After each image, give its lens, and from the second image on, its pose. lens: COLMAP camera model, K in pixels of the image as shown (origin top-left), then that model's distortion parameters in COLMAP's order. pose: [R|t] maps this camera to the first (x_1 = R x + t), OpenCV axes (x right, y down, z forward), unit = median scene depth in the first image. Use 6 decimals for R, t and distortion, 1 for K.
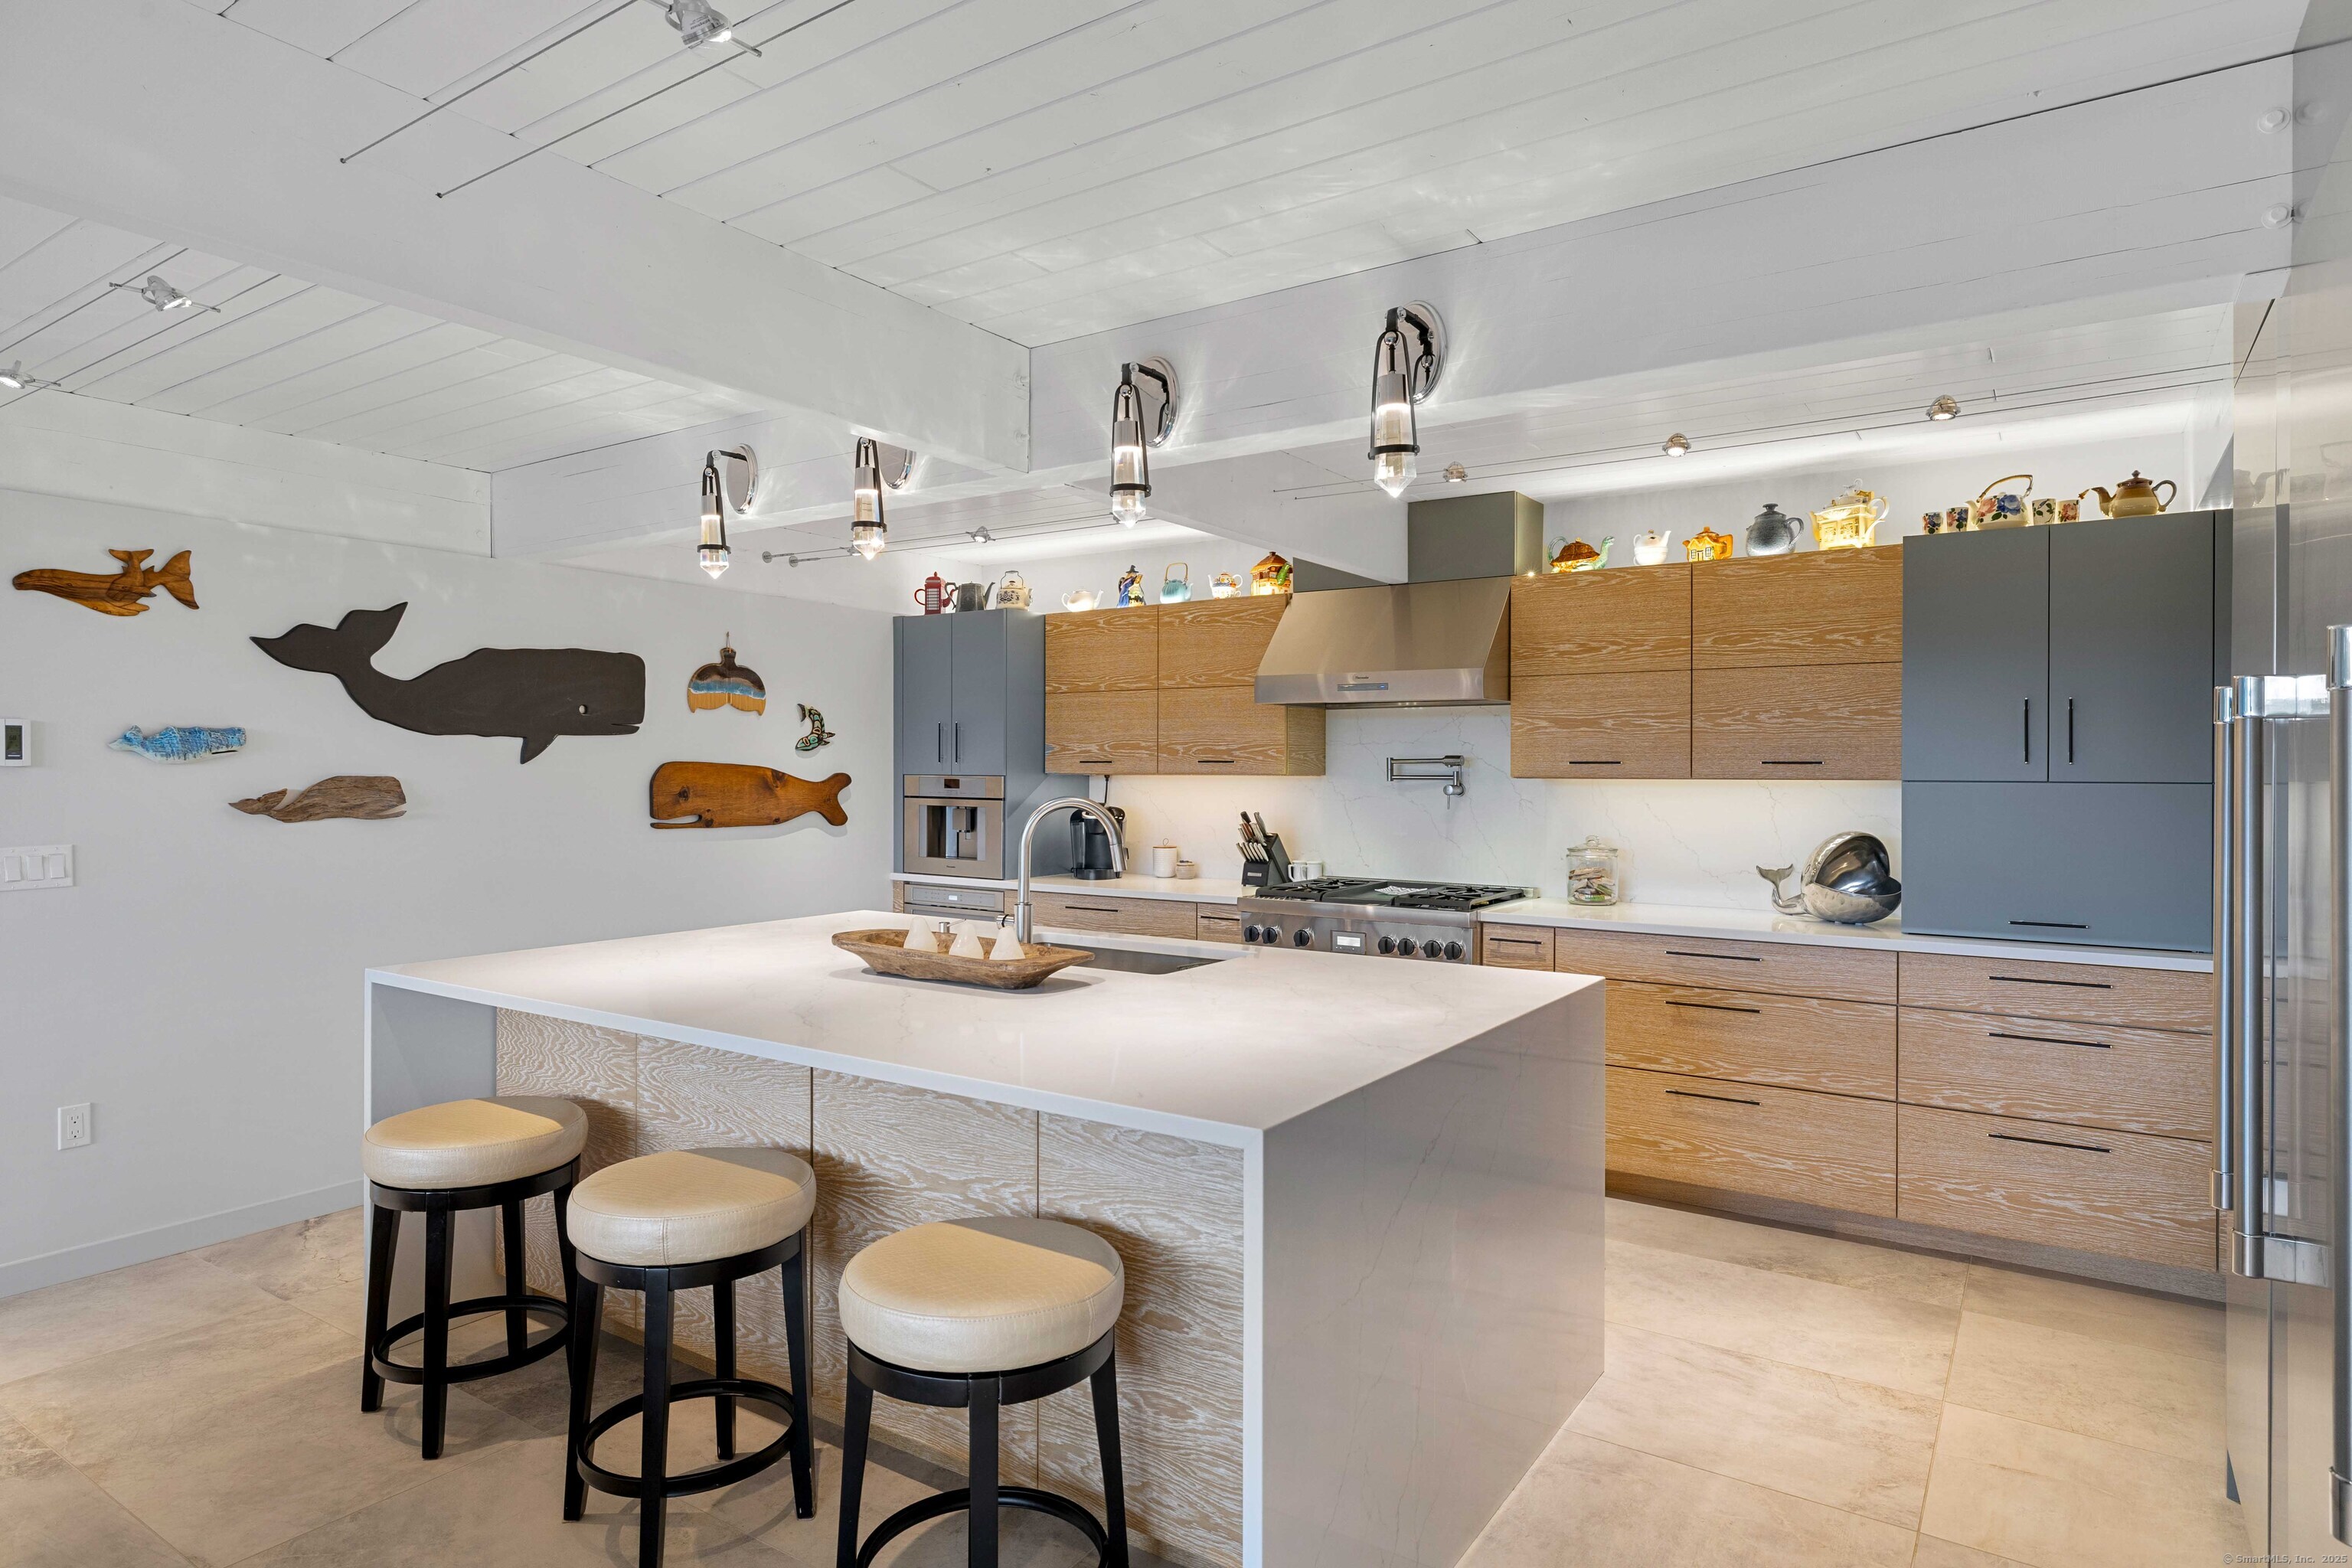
lens RADIAL K [[1309.0, 0, 1173.3], [0, 1309.0, 774.0], [0, 0, 1]] dist [-0.001667, -0.000024]
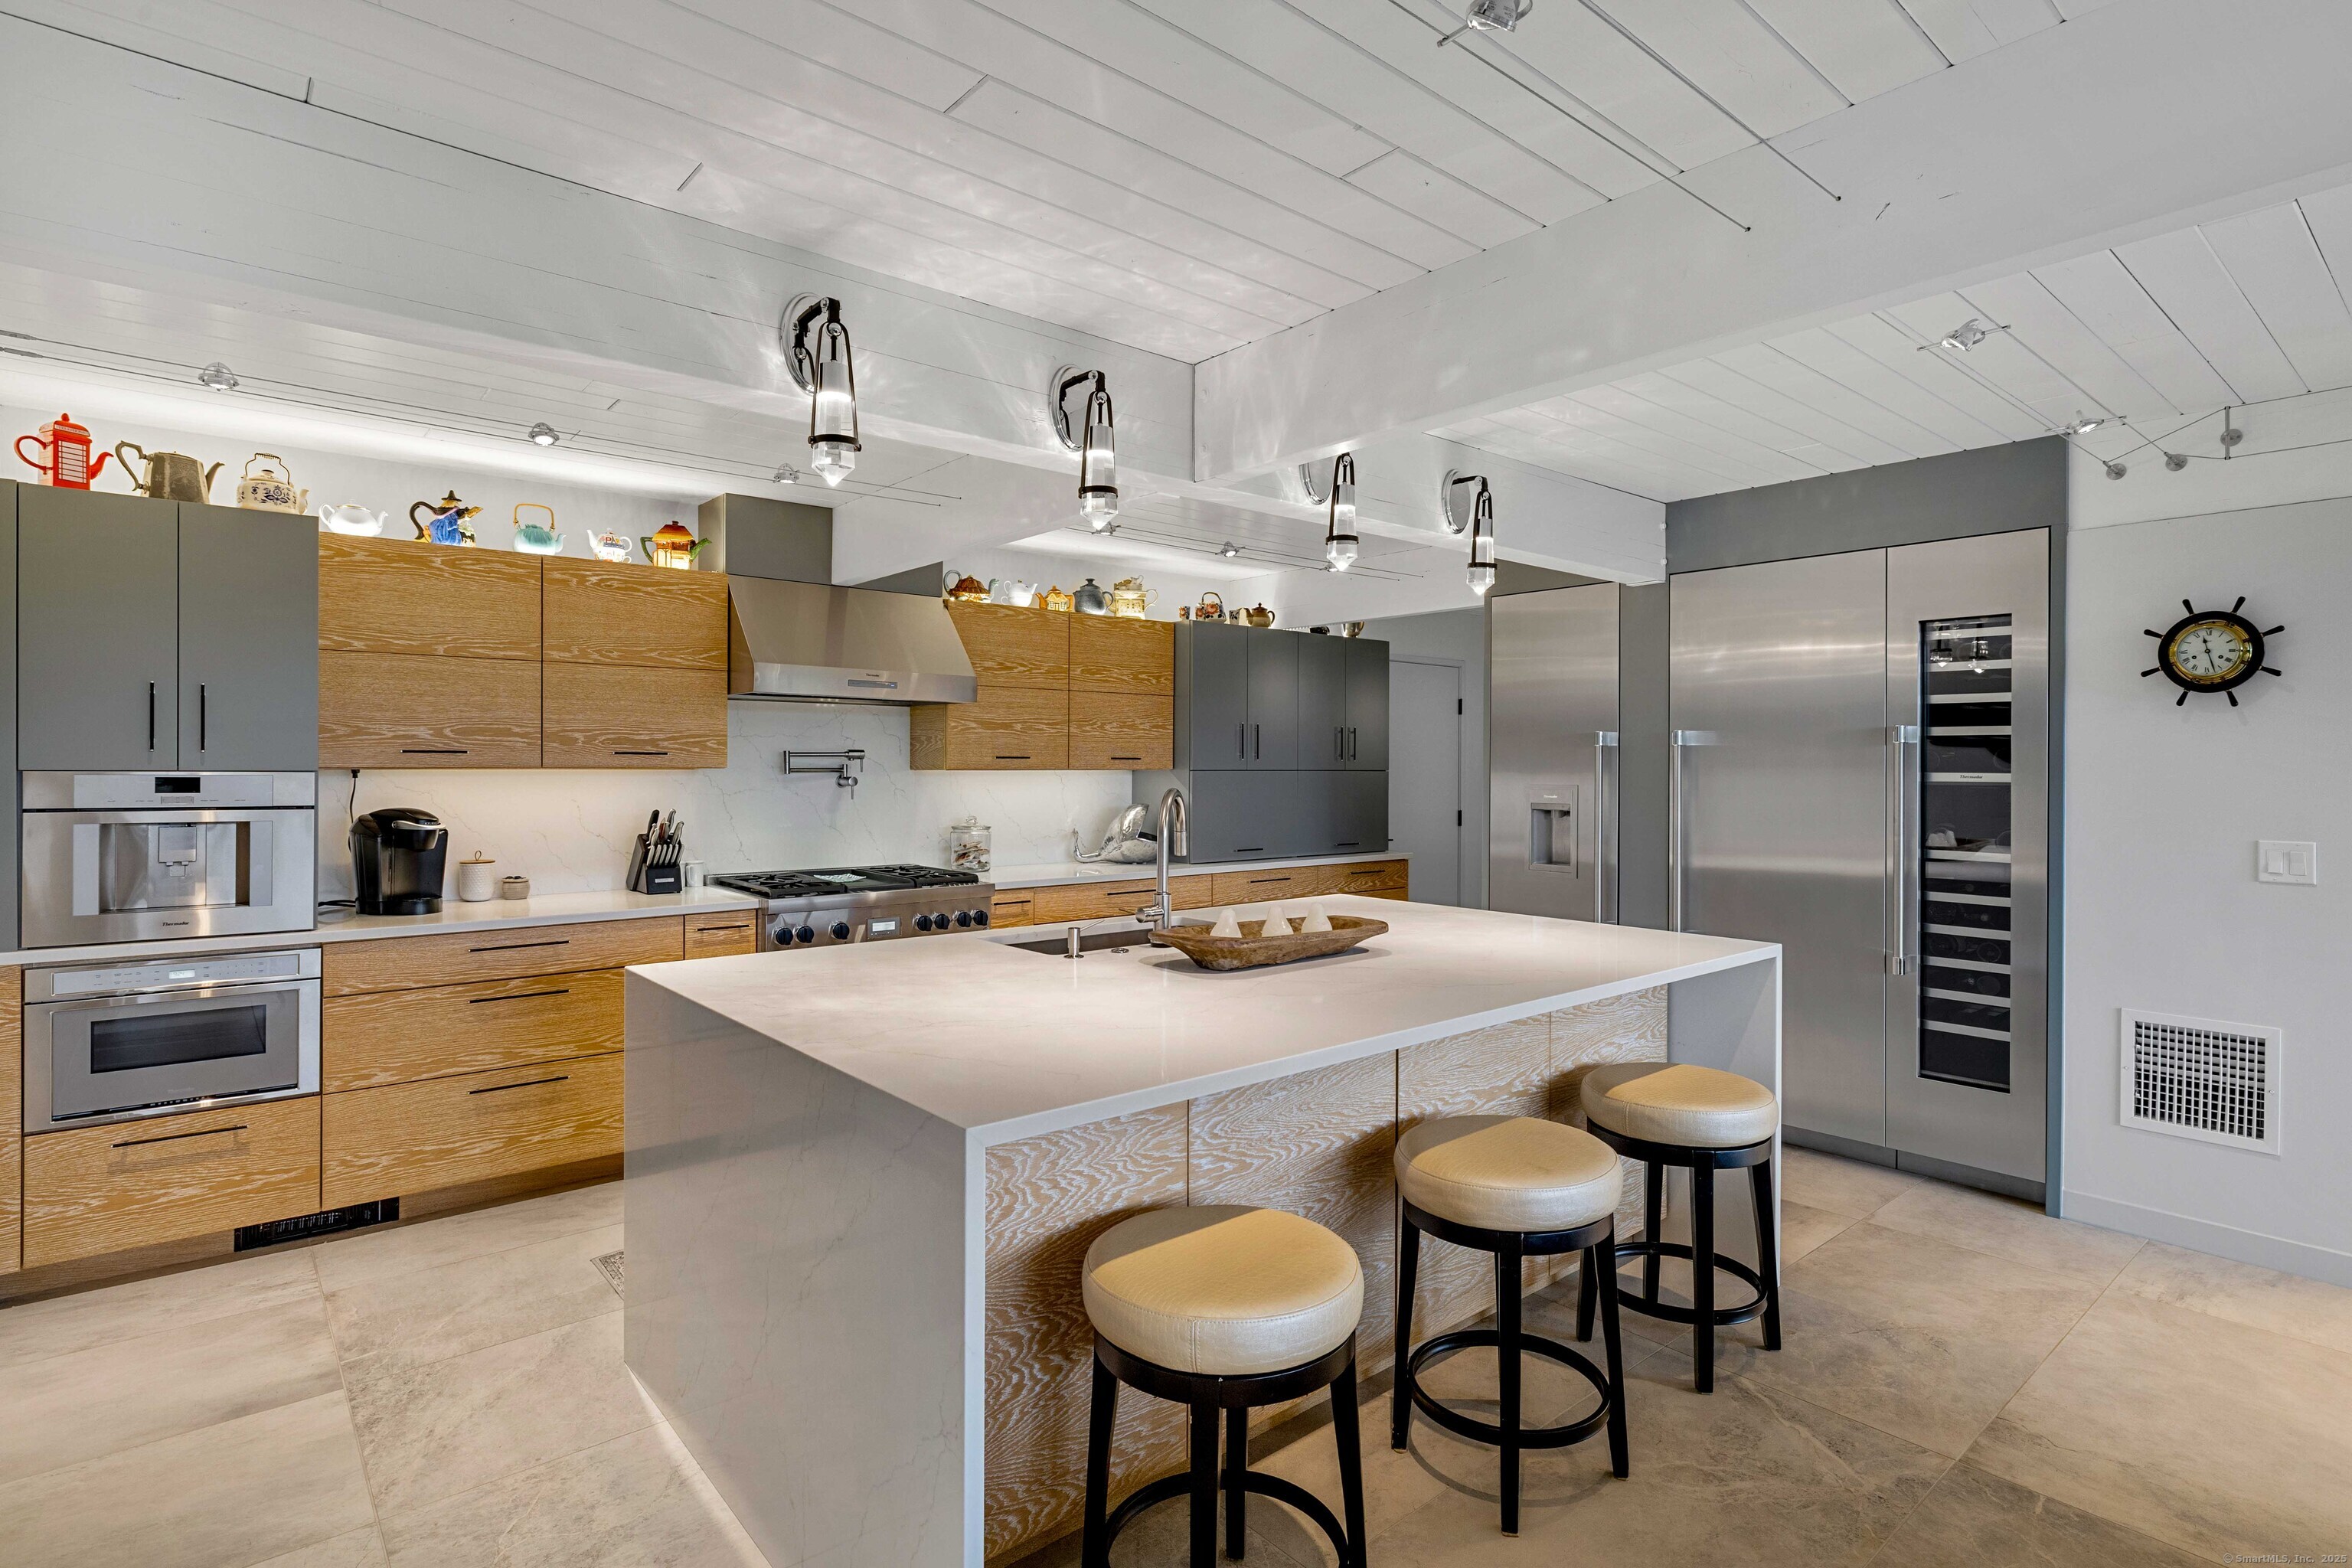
lens RADIAL K [[1158.1, 0, 1193.7], [0, 1158.1, 772.9], [0, 0, 1]] dist [-0.005810, 0.000382]
pose [[0.269259, -0.007711, 0.963037, -0.827115], [0.001552, 0.999970, 0.007572, -0.002460], [-0.963066, -0.000544, 0.269263, 0.610810]]
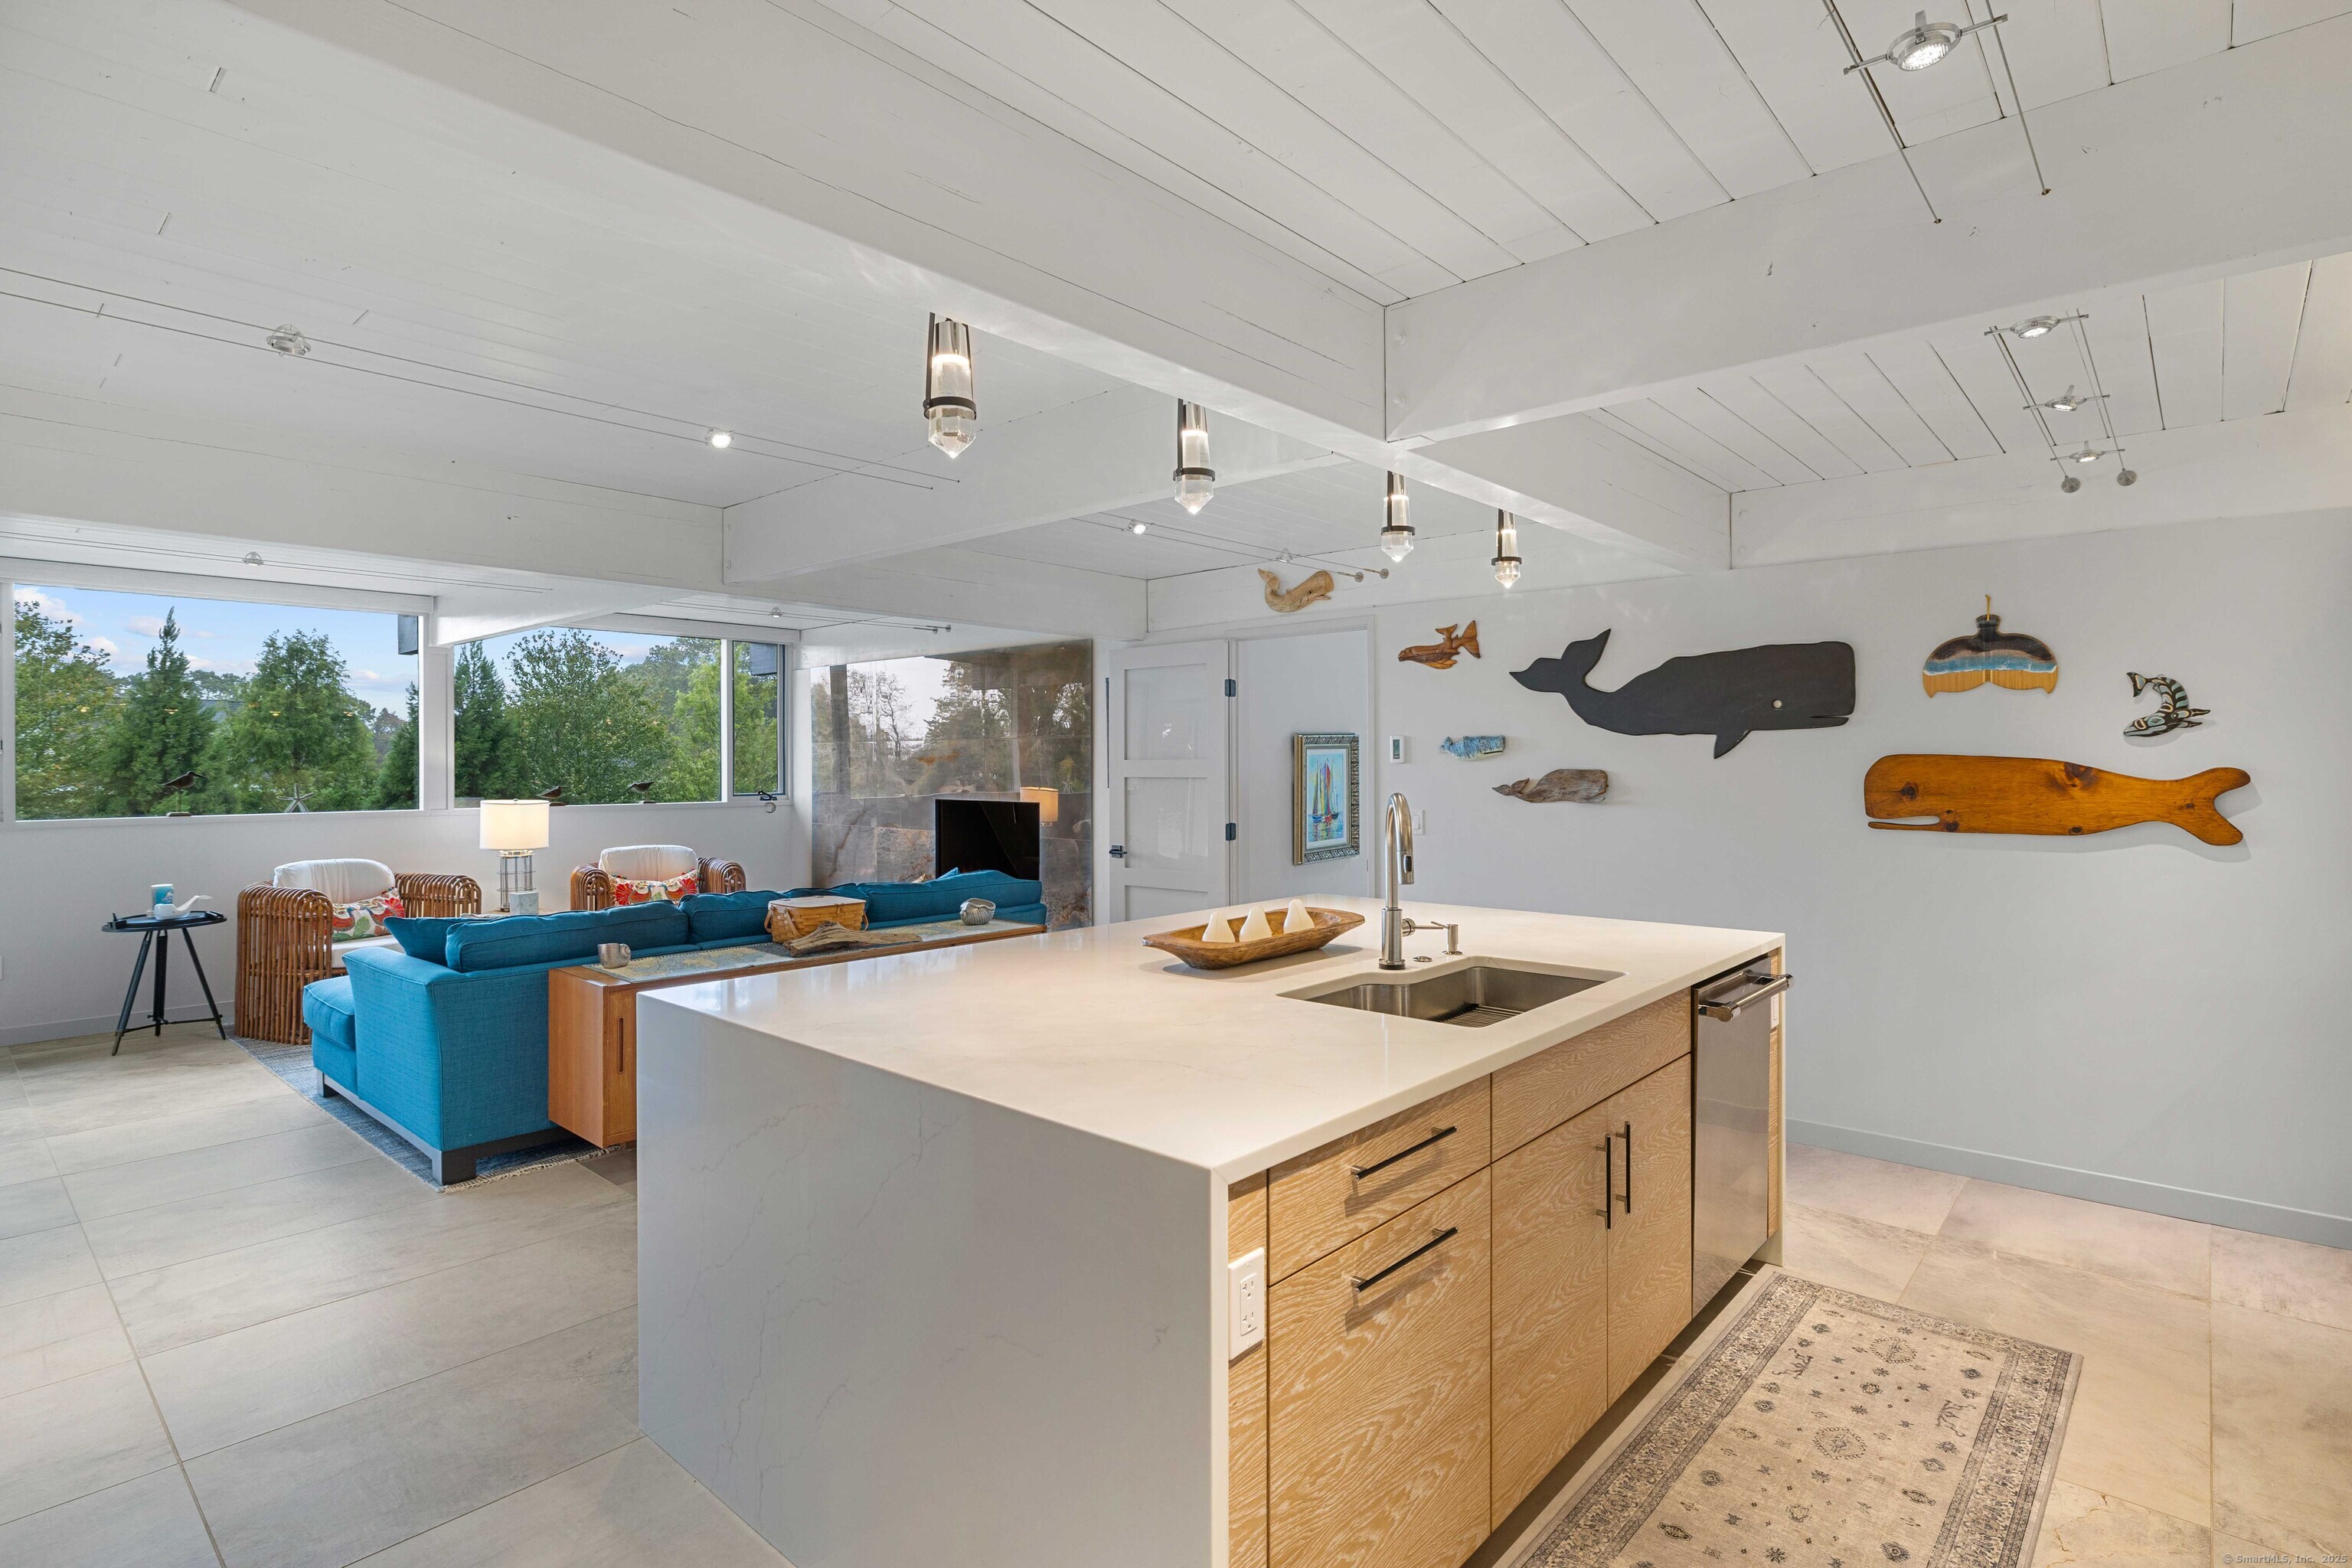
lens RADIAL K [[1158.1, 0, 1174.8], [0, 1158.1, 774.8], [0, 0, 1]] dist [-0.005810, 0.000382]
pose [[-0.148213, 0.006550, -0.988934, 0.597590], [-0.003298, 0.999969, 0.007117, 0.000127], [0.988950, 0.004316, -0.148187, 0.810330]]
